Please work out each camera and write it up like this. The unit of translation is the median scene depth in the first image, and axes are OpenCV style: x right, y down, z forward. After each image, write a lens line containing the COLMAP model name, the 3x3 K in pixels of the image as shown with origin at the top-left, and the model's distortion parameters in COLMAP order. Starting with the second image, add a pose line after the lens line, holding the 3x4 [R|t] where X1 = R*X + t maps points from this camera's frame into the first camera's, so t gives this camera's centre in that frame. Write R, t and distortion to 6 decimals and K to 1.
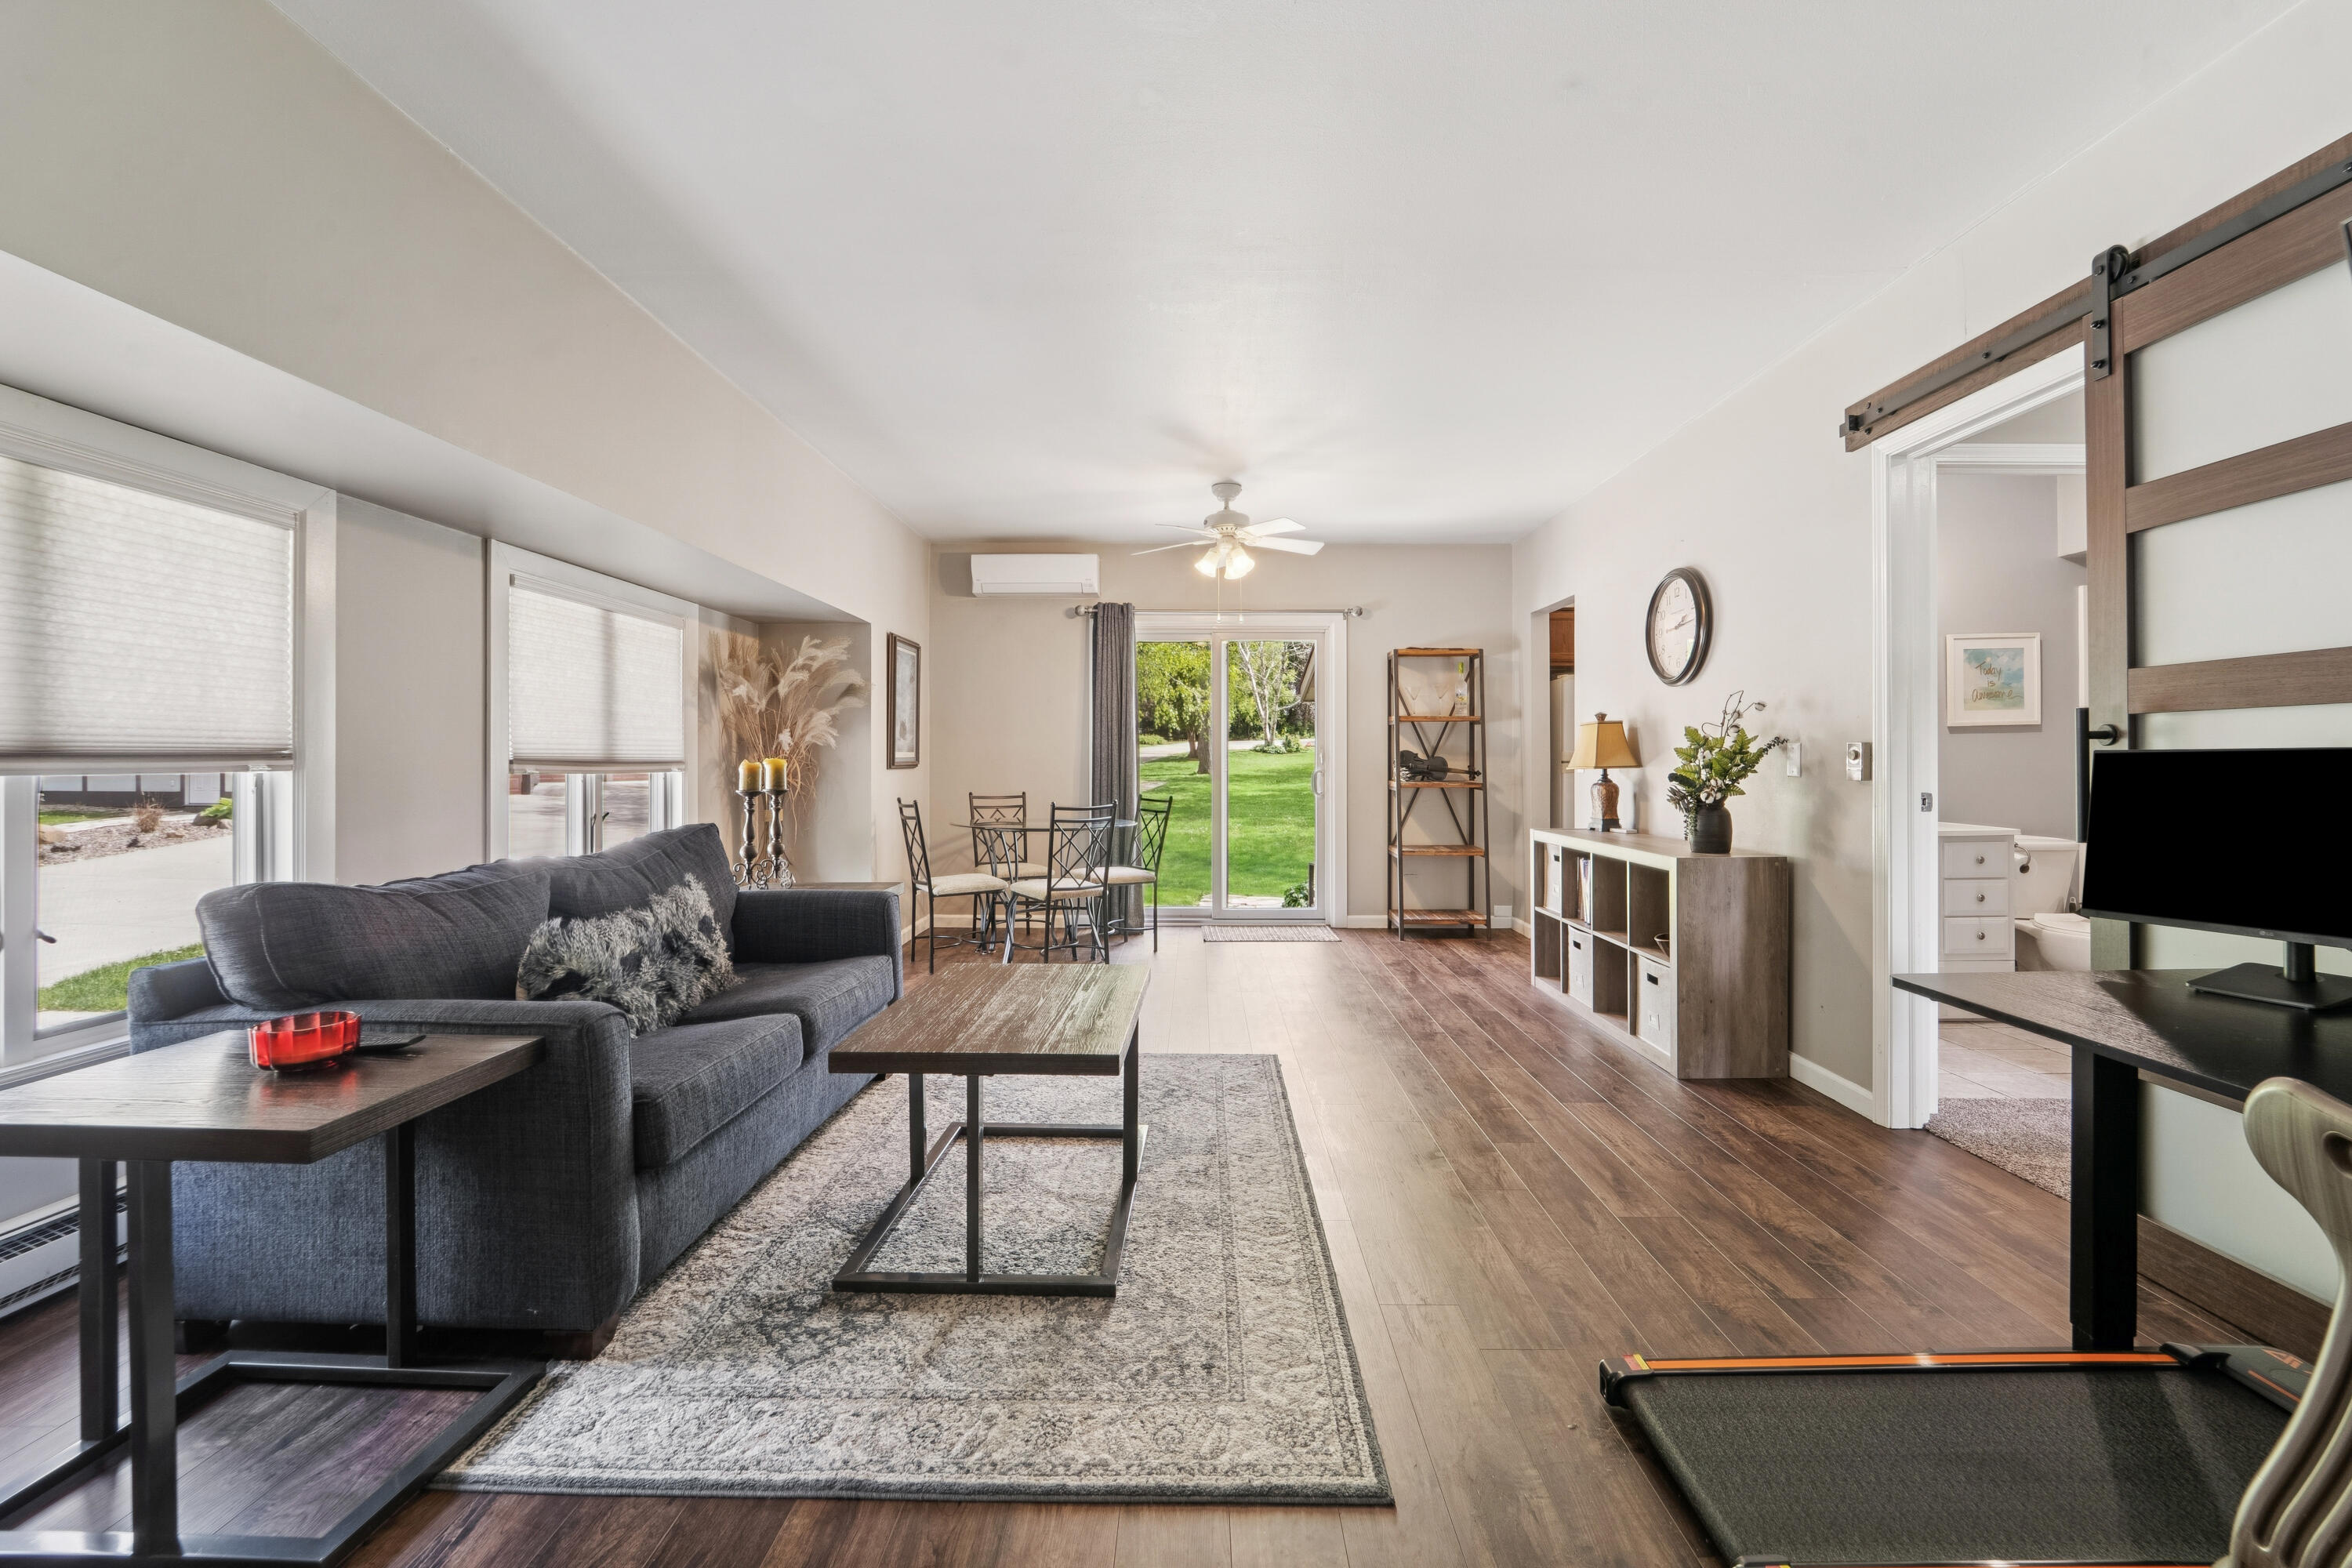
lens RADIAL K [[985.5, 0, 1175.5], [0, 985.5, 770.7], [0, 0, 1]] dist [-0.003468, -0.000351]
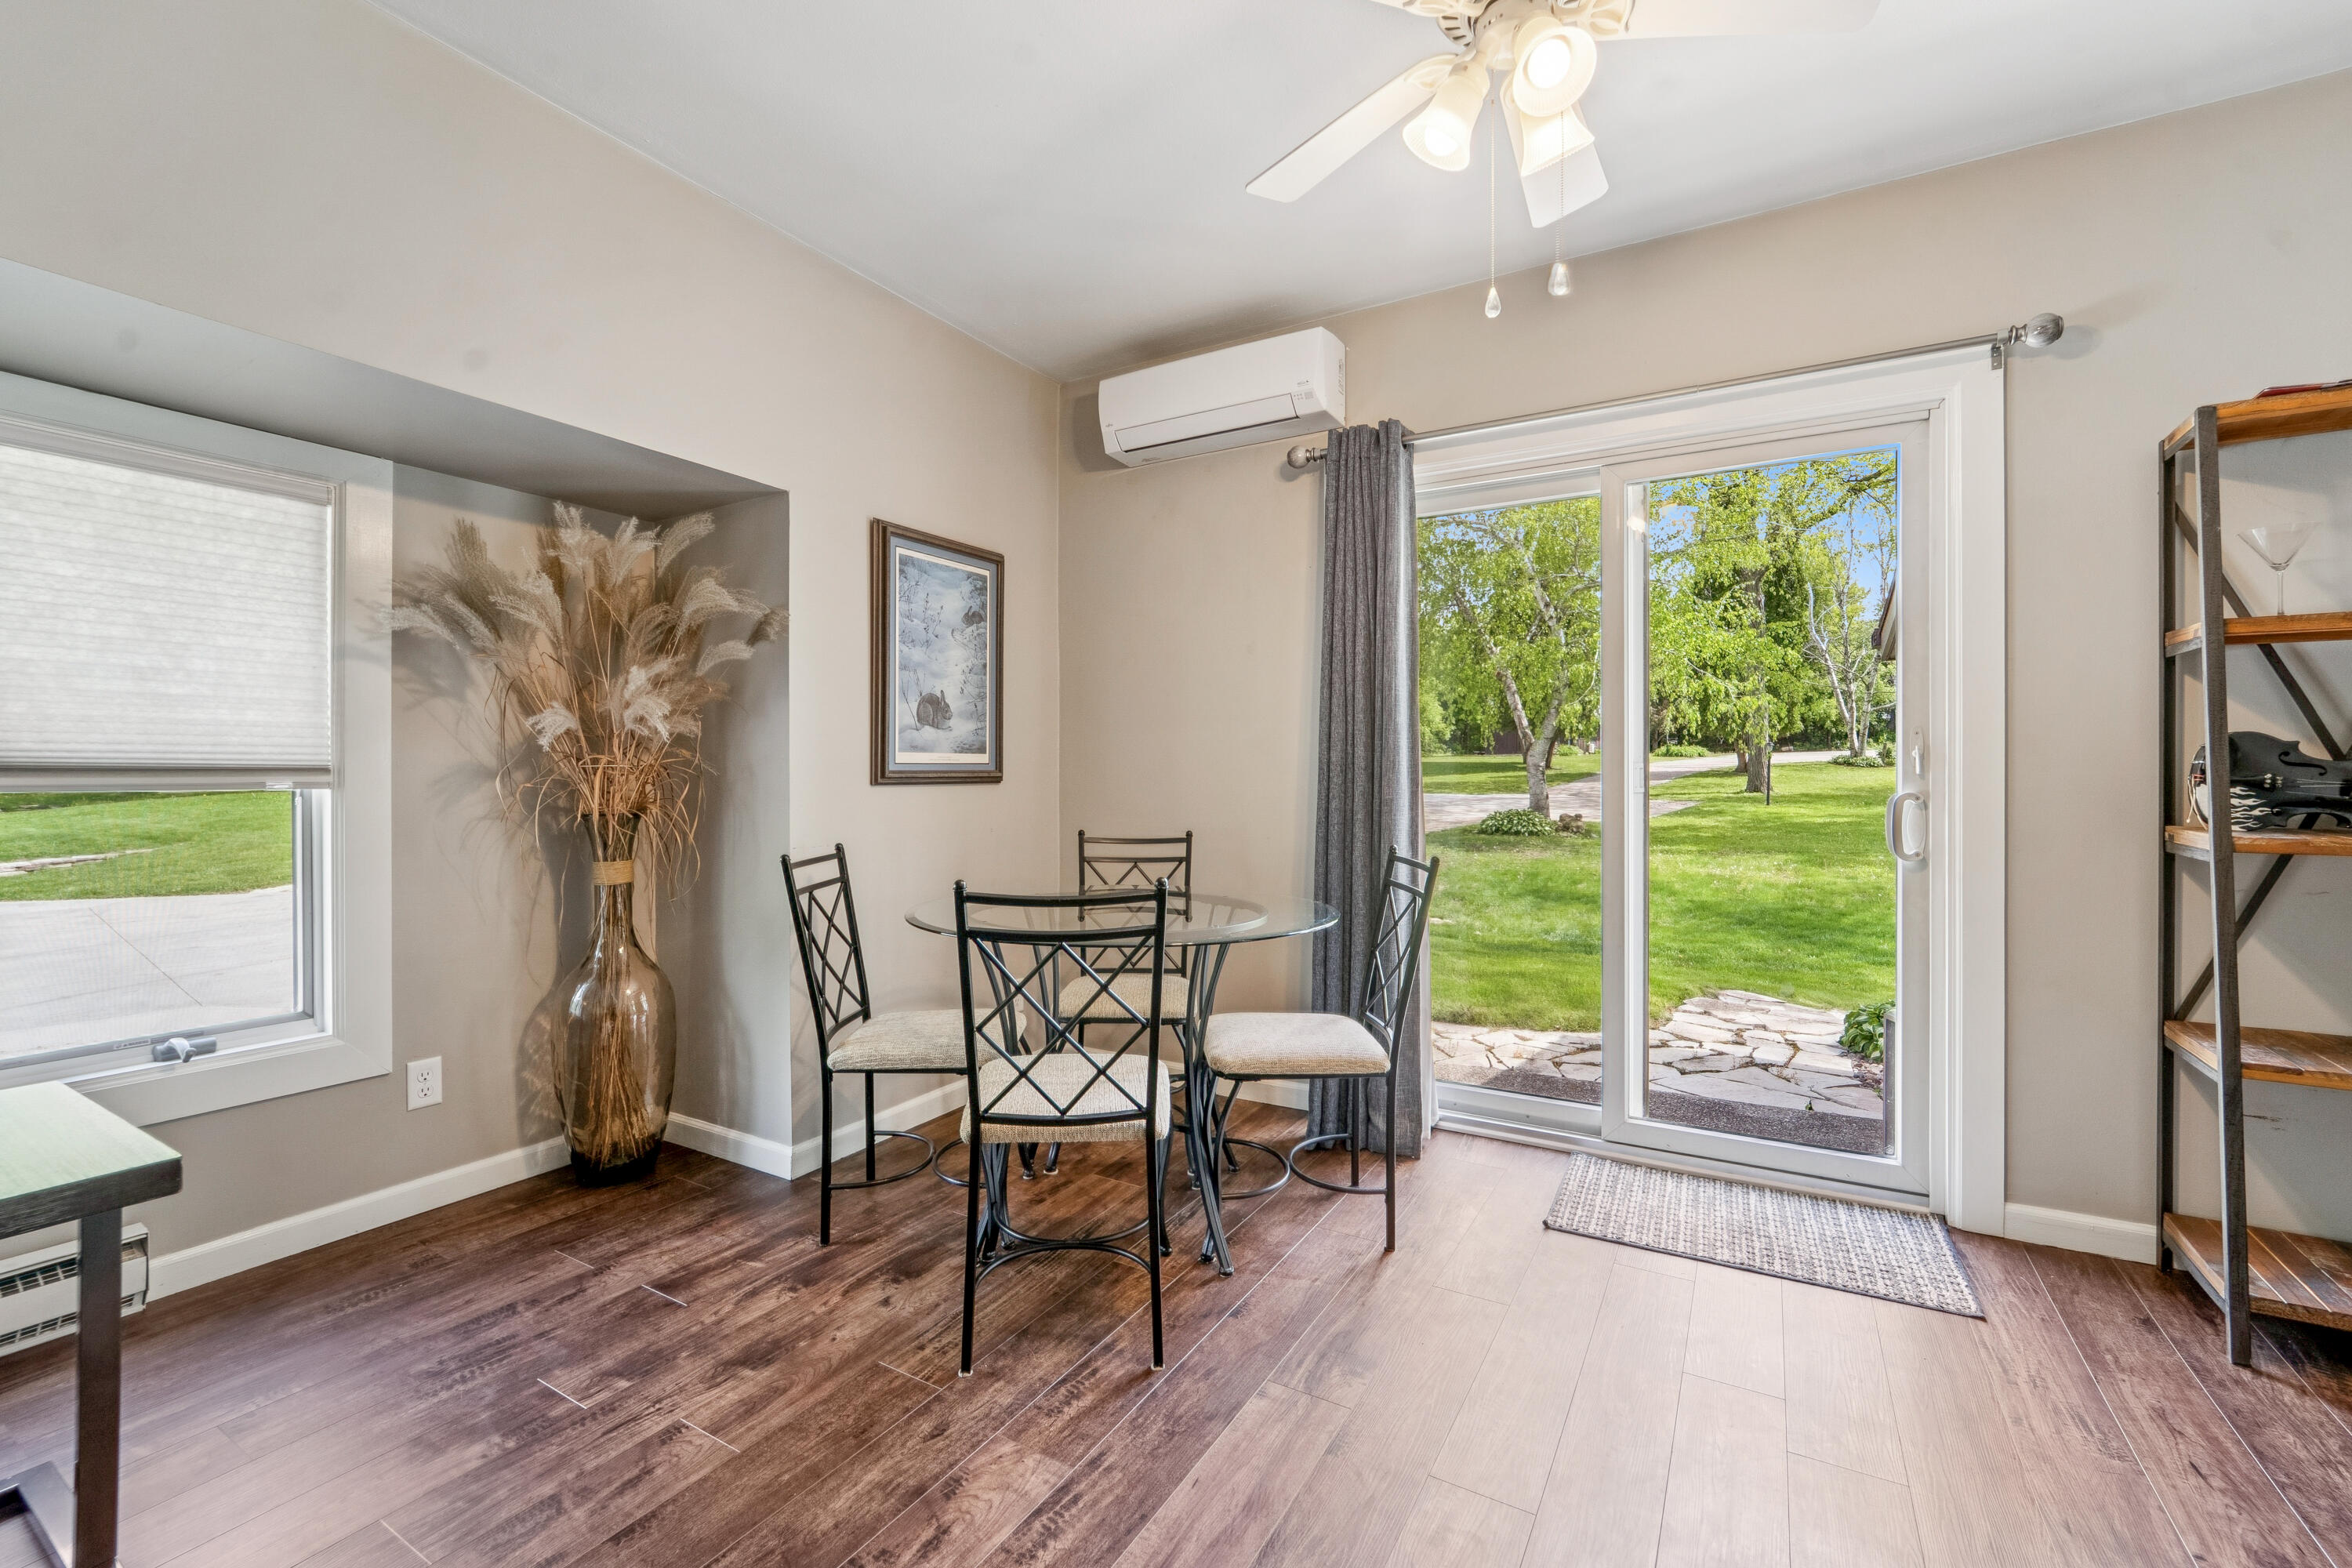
lens RADIAL K [[985.5, 0, 1182.8], [0, 985.5, 781.4], [0, 0, 1]] dist [-0.003468, -0.000351]
pose [[0.872502, 0.003004, -0.488602, 0.089082], [-0.005778, 0.999975, -0.004171, -0.001895], [0.488577, 0.006462, 0.872497, 0.549153]]
